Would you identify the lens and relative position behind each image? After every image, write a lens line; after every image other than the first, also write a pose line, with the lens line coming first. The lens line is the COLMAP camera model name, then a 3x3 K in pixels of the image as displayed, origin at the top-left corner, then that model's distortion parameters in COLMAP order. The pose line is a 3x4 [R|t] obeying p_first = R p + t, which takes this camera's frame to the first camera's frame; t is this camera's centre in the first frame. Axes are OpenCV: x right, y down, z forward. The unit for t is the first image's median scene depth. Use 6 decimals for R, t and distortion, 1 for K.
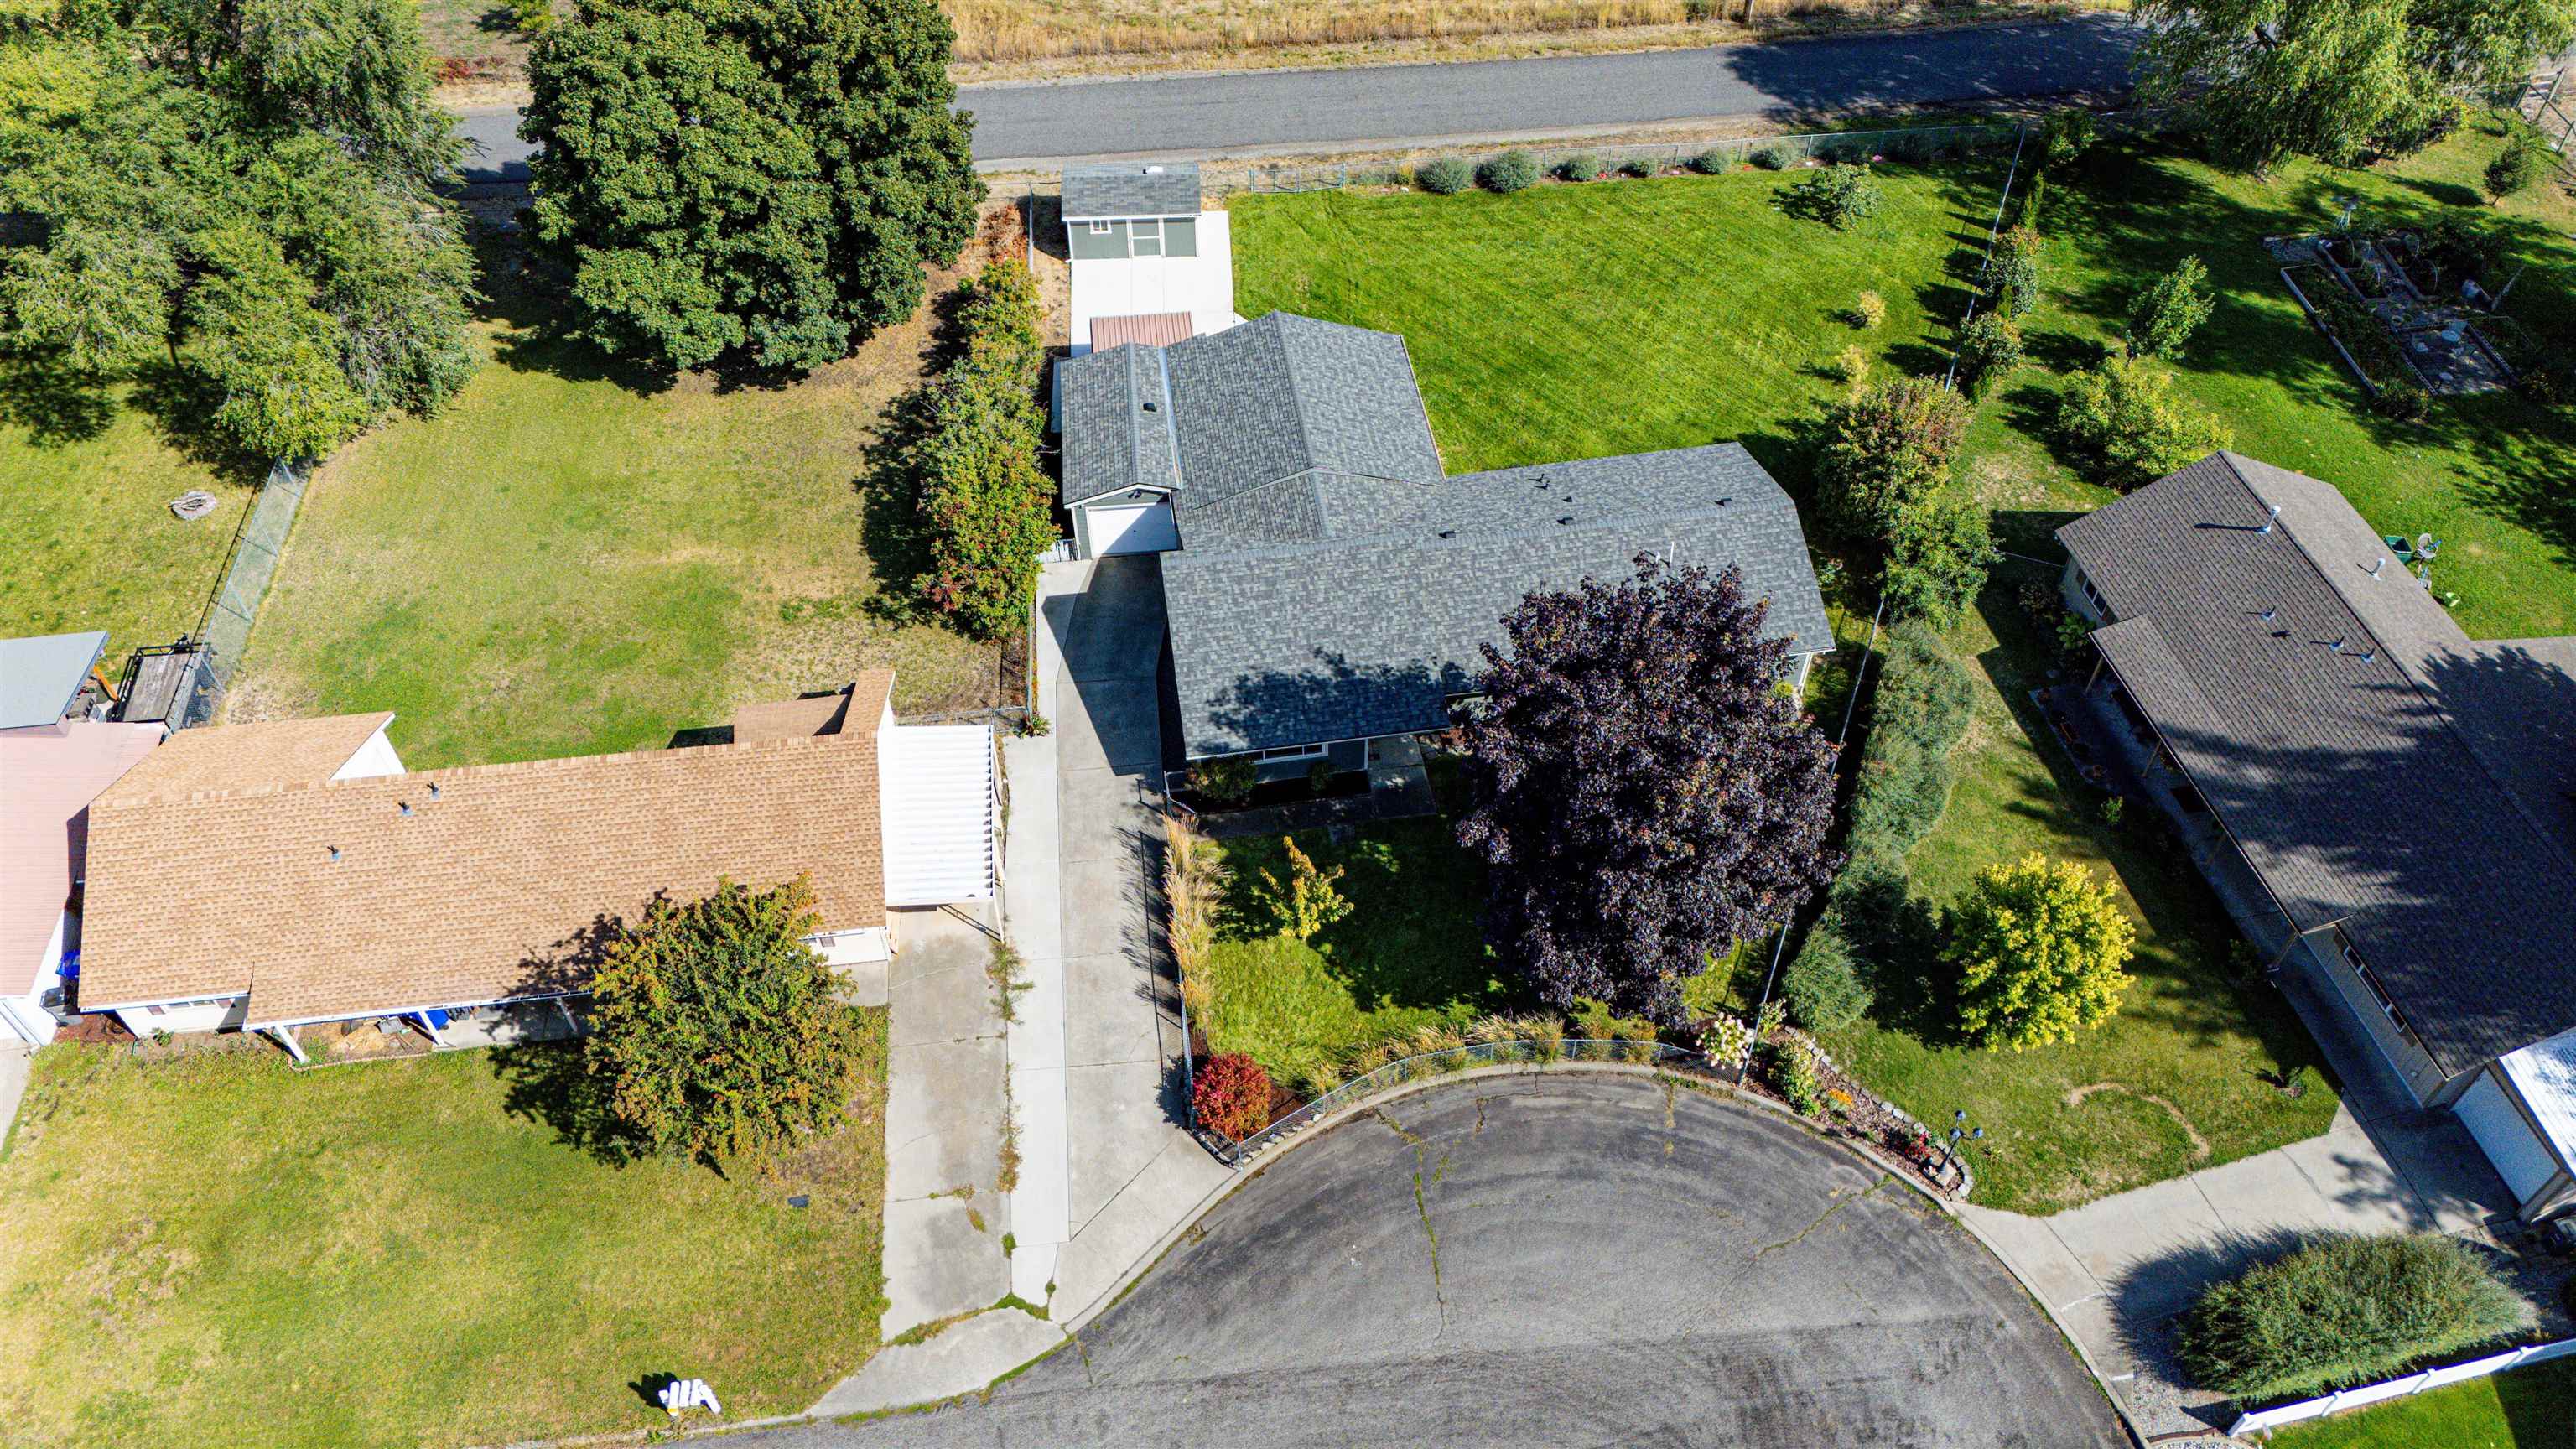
lens RADIAL K [[1886.0, 0, 1307.5], [0, 1886.0, 725.7], [0, 0, 1]] dist [0.074434, -0.069756]
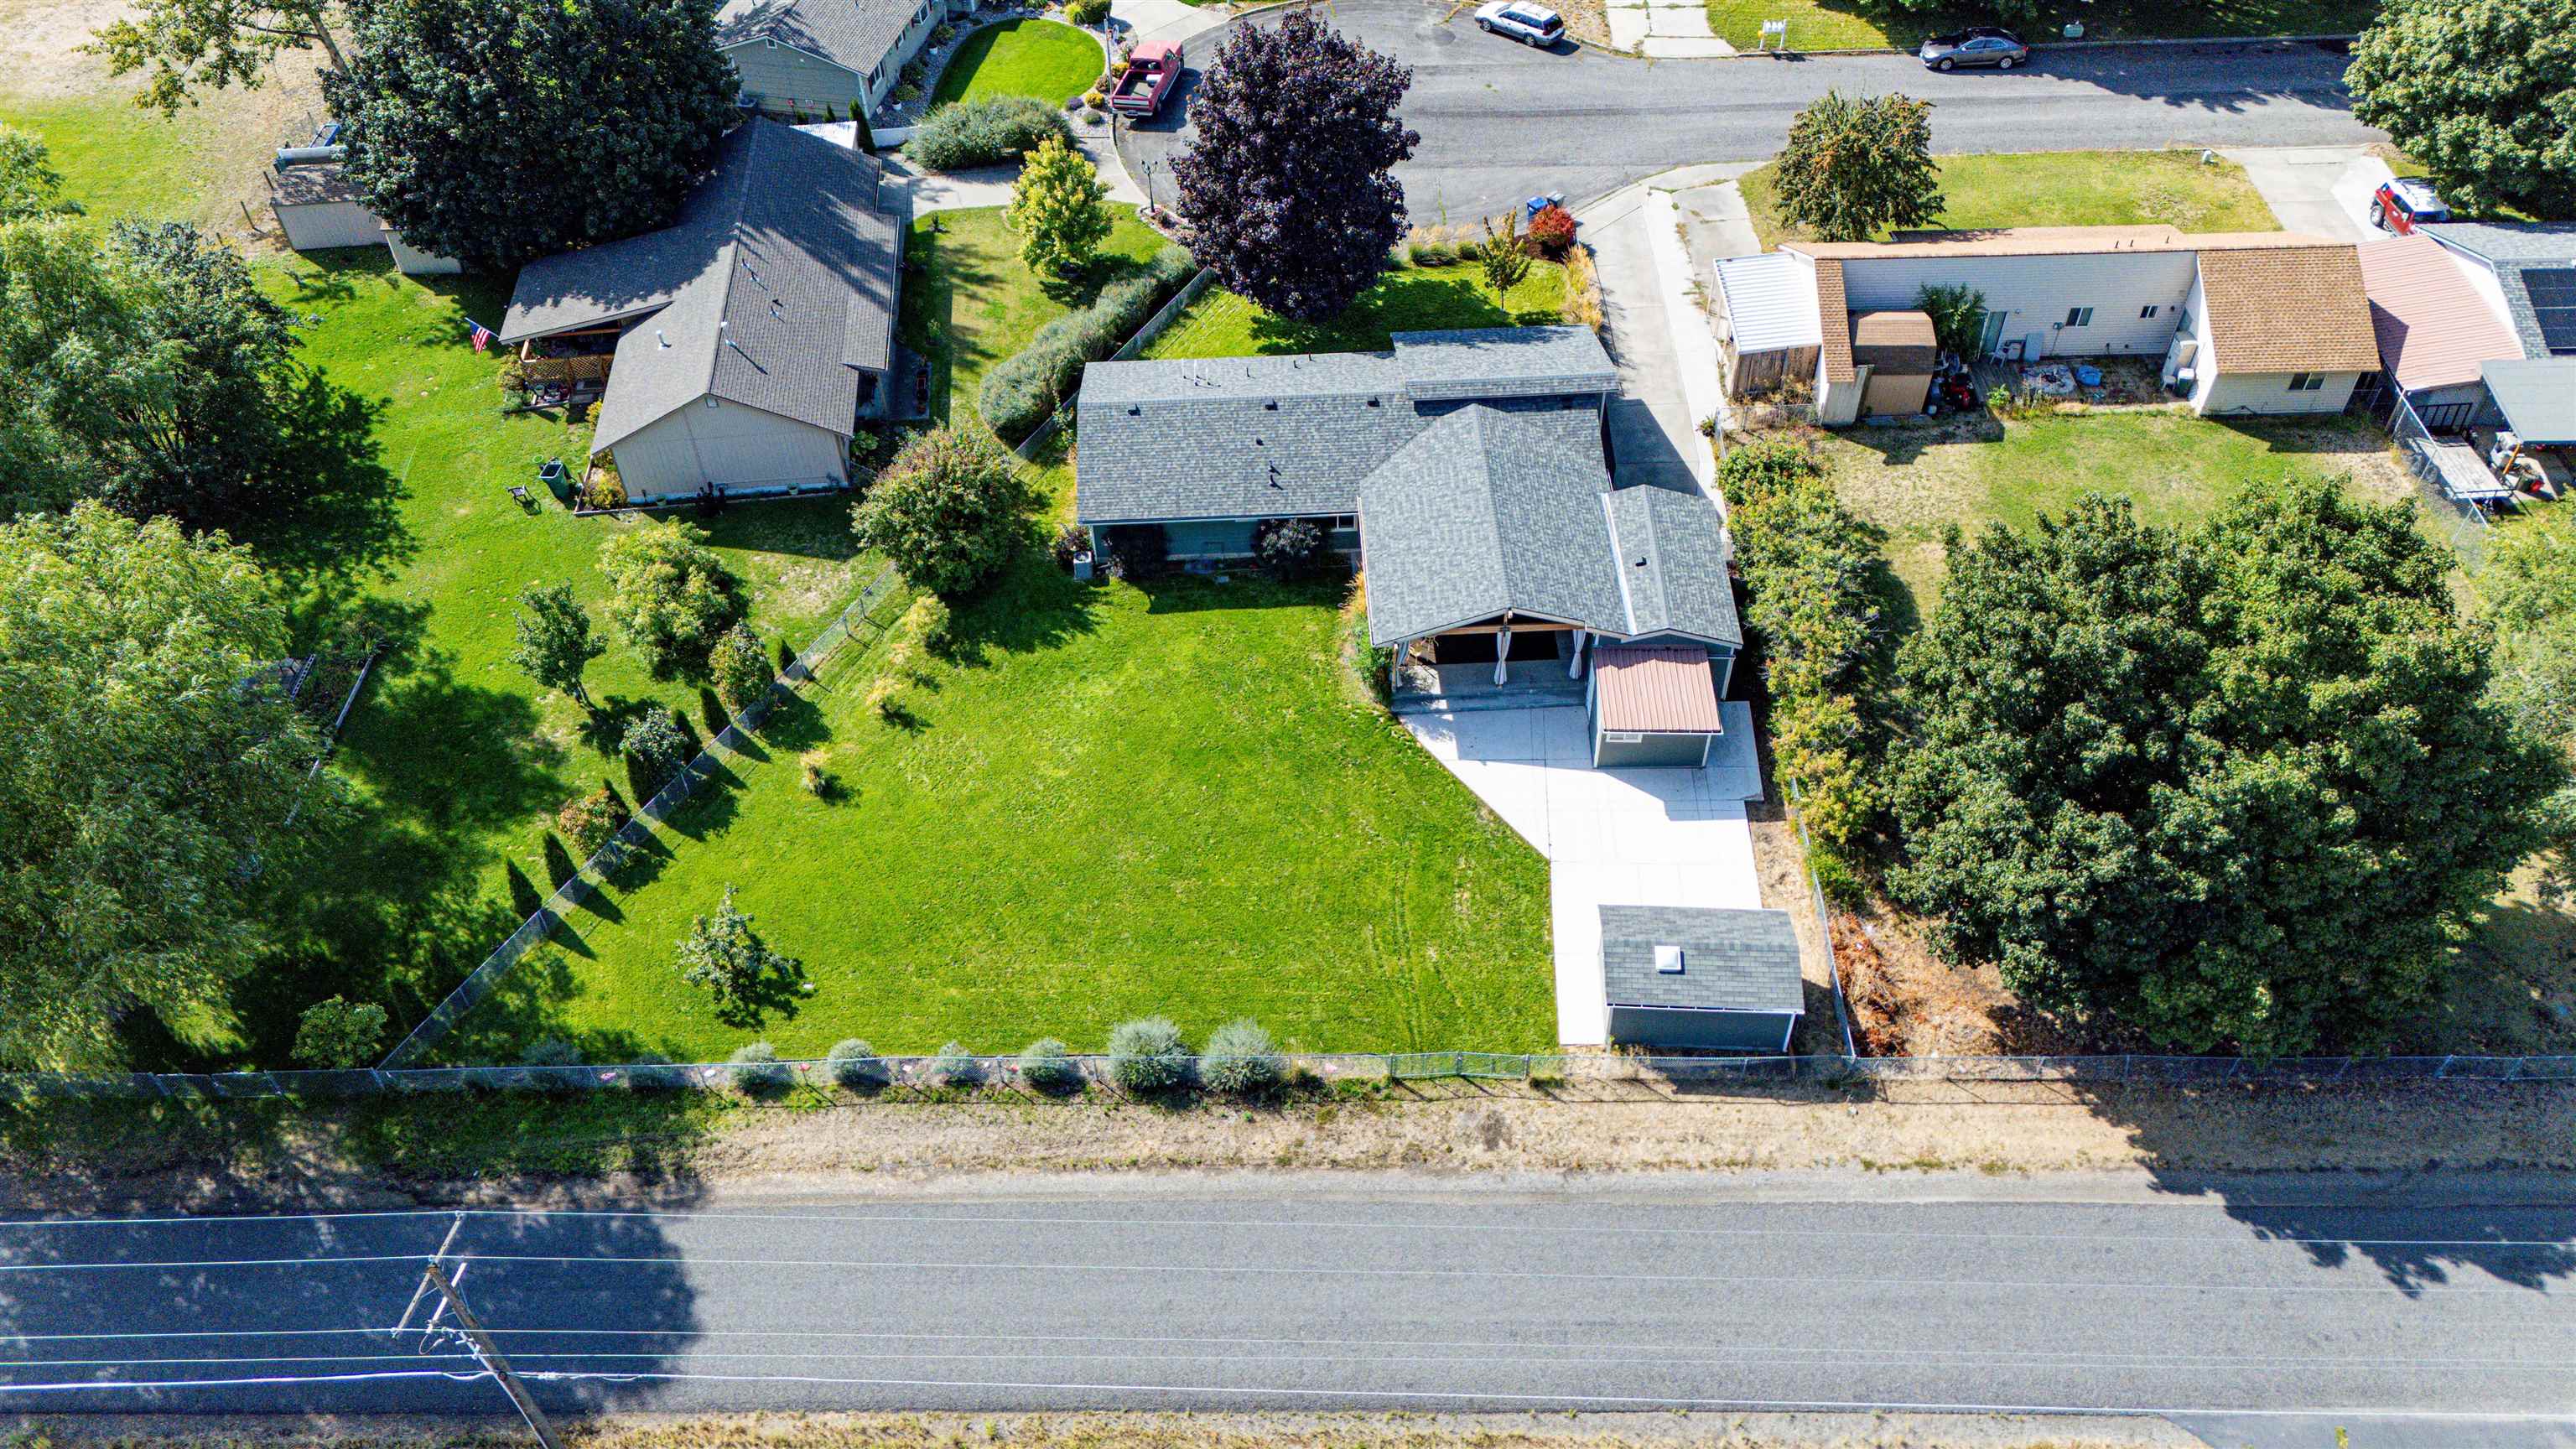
lens RADIAL K [[1886.0, 0, 1293.2], [0, 1886.0, 721.2], [0, 0, 1]] dist [0.074434, -0.069756]
pose [[-0.992661, -0.064240, 0.102452, -0.010151], [0.106920, -0.070467, 0.991767, -1.332705], [-0.056492, 0.995443, 0.076818, 1.143038]]
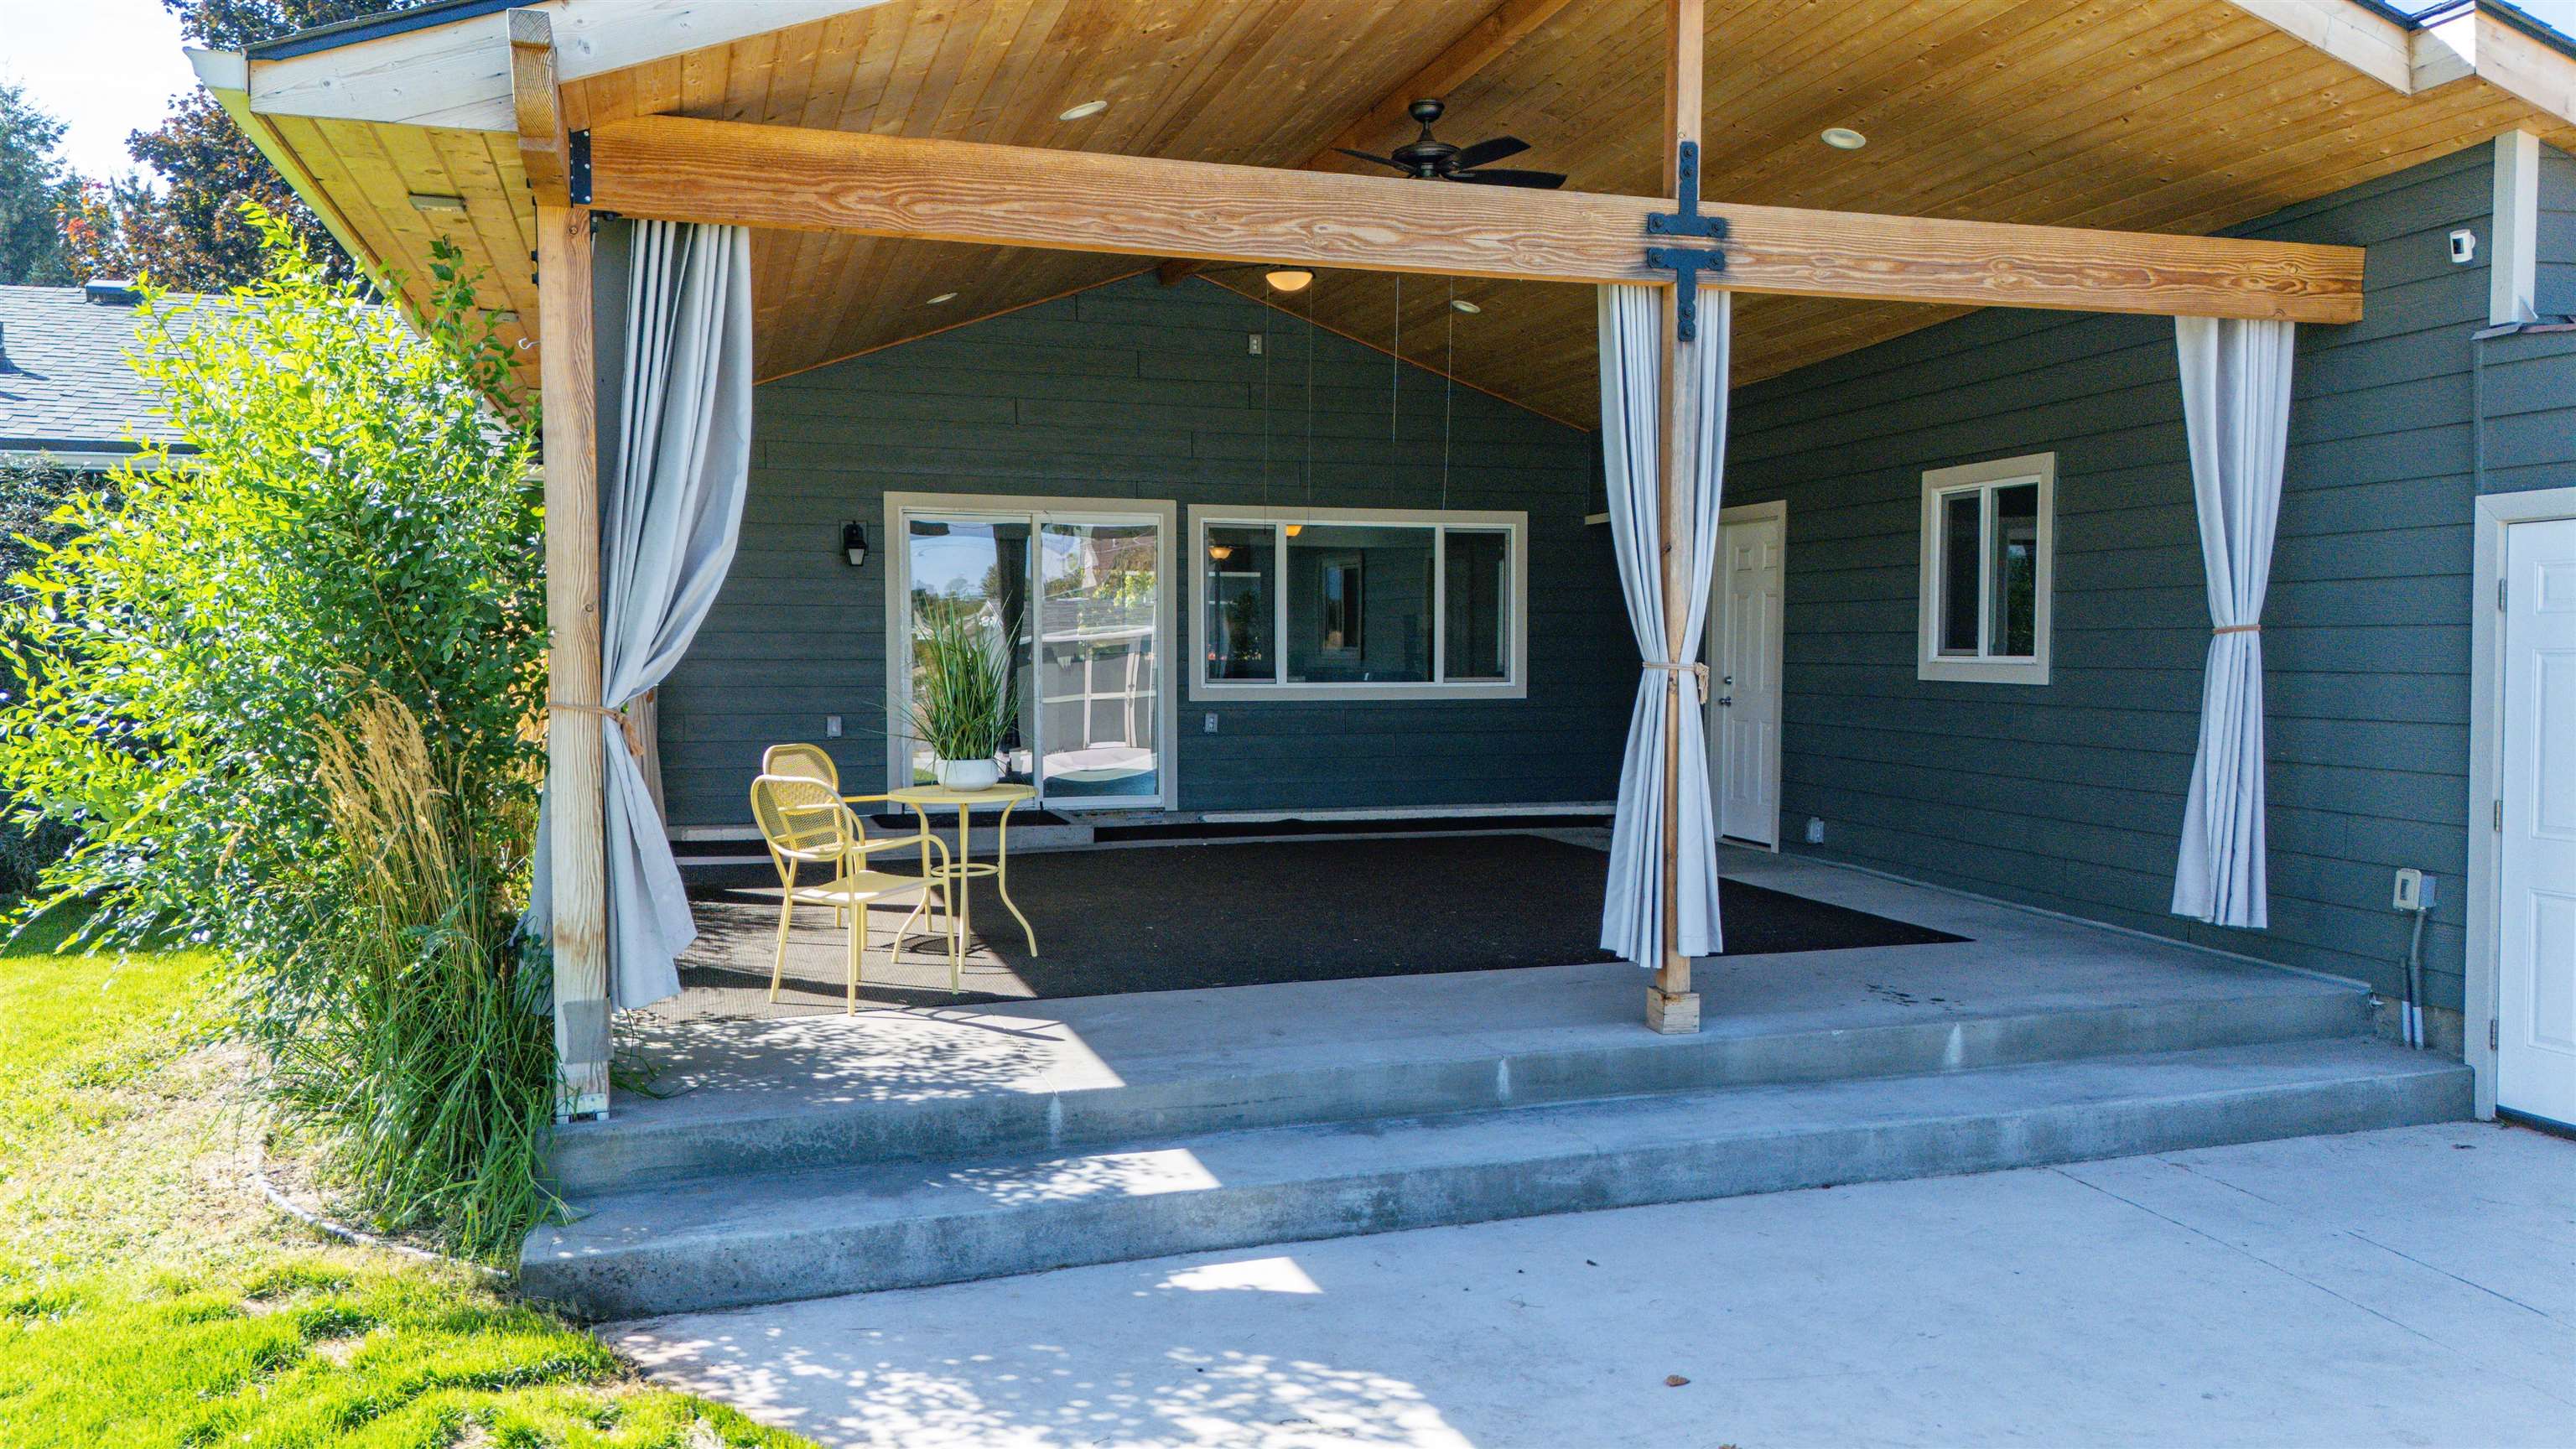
lens RADIAL K [[1886.0, 0, 1284.6], [0, 1886.0, 726.7], [0, 0, 1]] dist [0.074434, -0.069756]
pose [[-0.982351, 0.005316, -0.186973, 0.029571], [-0.142604, 0.625567, 0.767027, -0.290436], [0.121042, 0.780153, -0.613768, 1.258498]]
